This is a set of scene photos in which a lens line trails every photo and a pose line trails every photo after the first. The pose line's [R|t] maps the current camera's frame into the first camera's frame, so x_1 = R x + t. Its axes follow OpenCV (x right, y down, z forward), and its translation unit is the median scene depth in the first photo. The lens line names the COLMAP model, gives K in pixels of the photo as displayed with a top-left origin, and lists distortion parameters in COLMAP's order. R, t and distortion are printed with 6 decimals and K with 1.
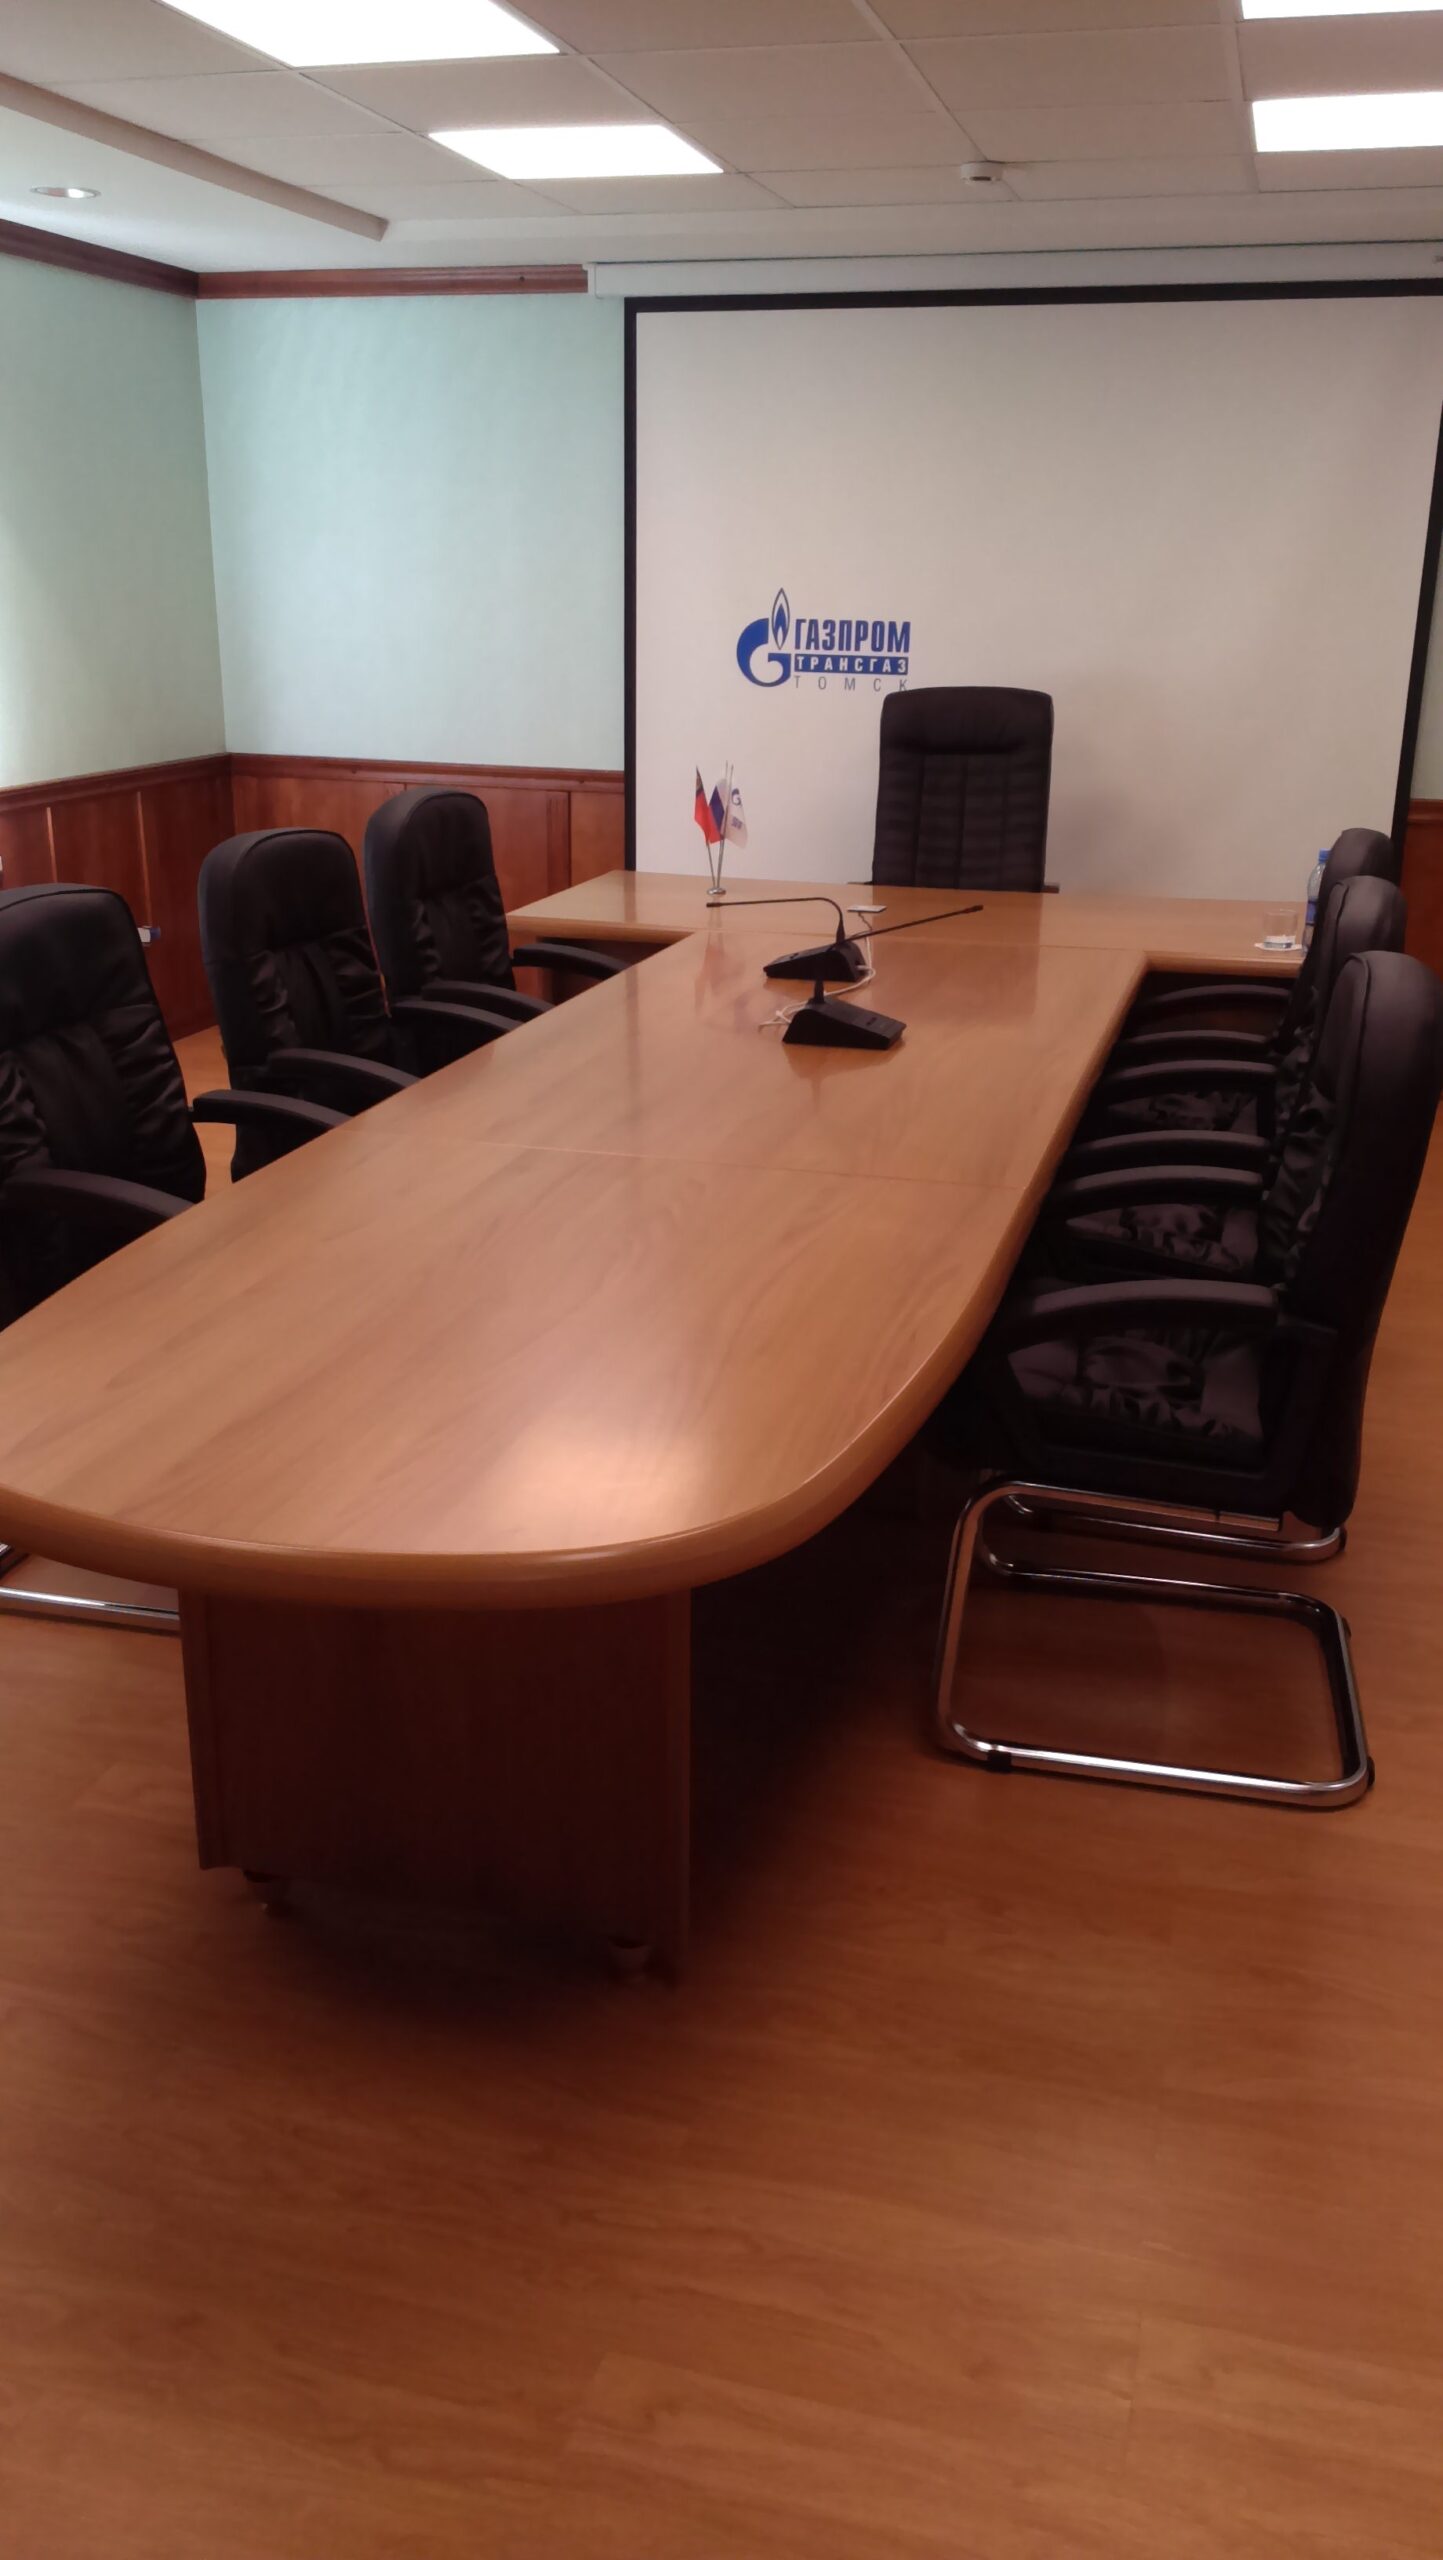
lens RADIAL K [[2042.0, 0, 721.5], [0, 2042.0, 1280.0], [0, 0, 1]] dist [0.013295, 0.003108]
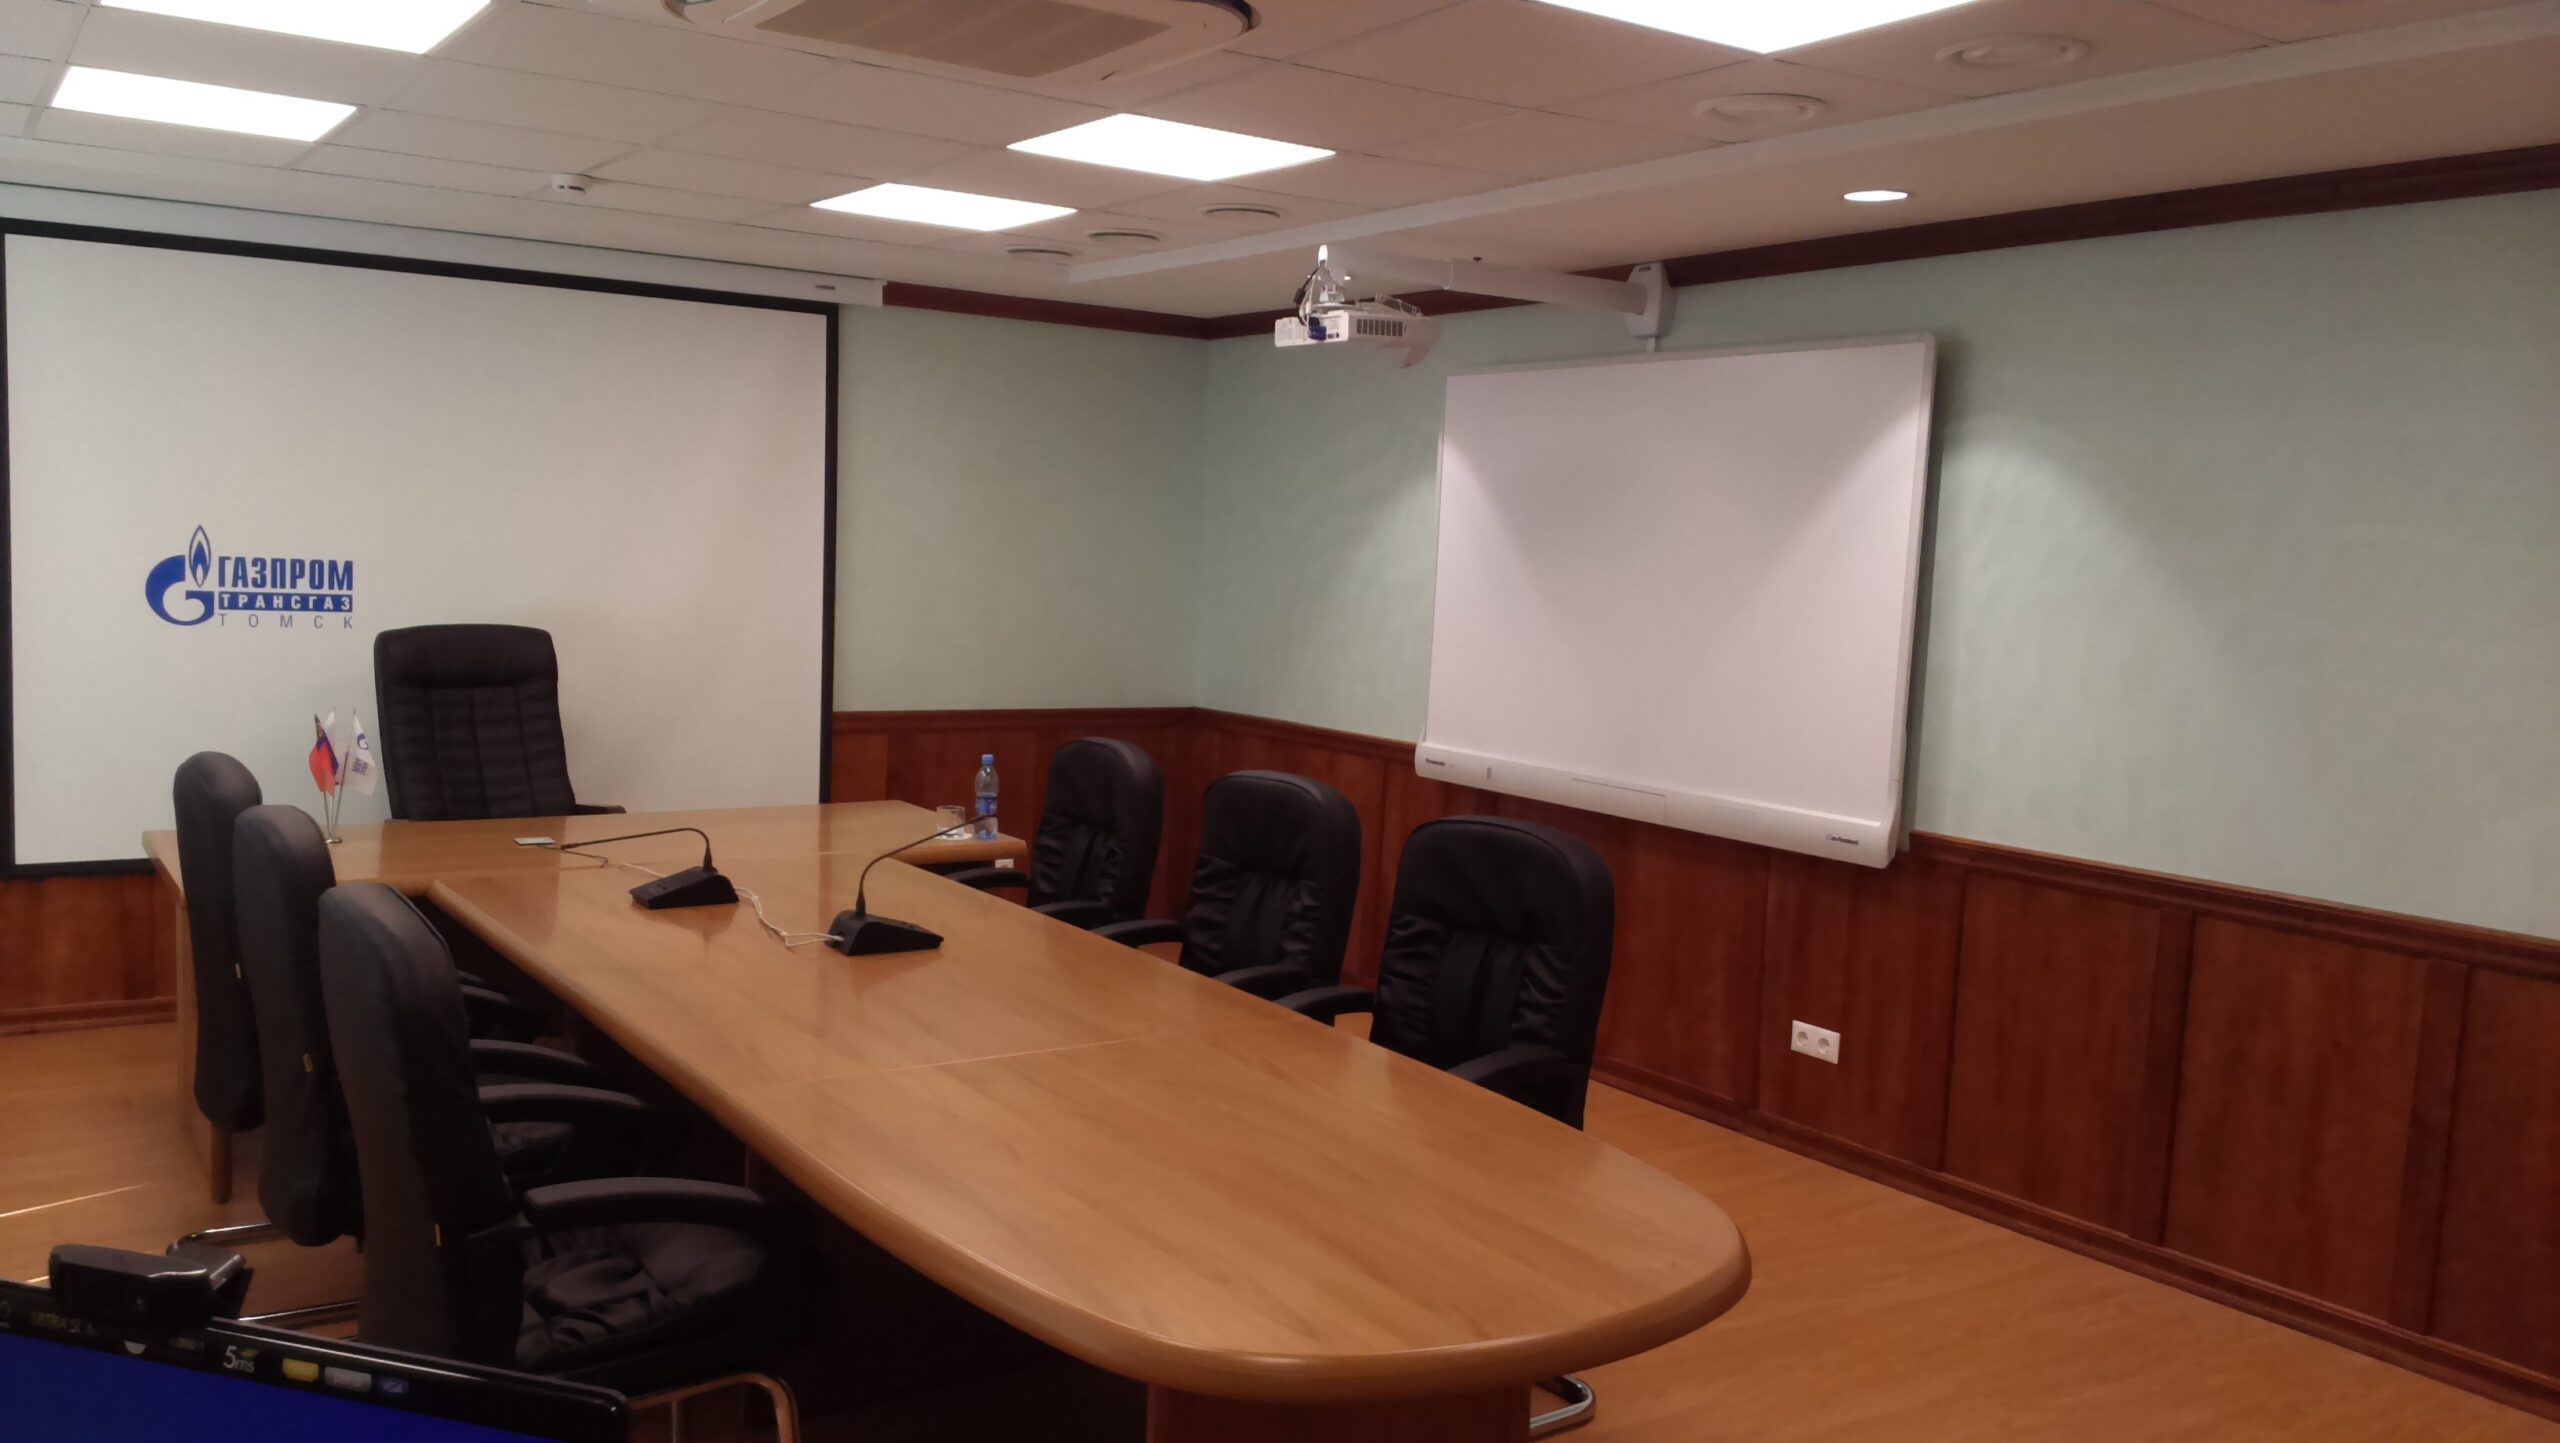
lens RADIAL K [[1942.2, 0, 1280.0], [0, 1942.2, 721.5], [0, 0, 1]] dist [0.000382, -0.000680]
pose [[0.680331, -0.049033, 0.731263, -0.291397], [0.210047, 0.968950, -0.130448, -0.029020], [-0.702161, 0.242347, 0.669506, 0.072690]]
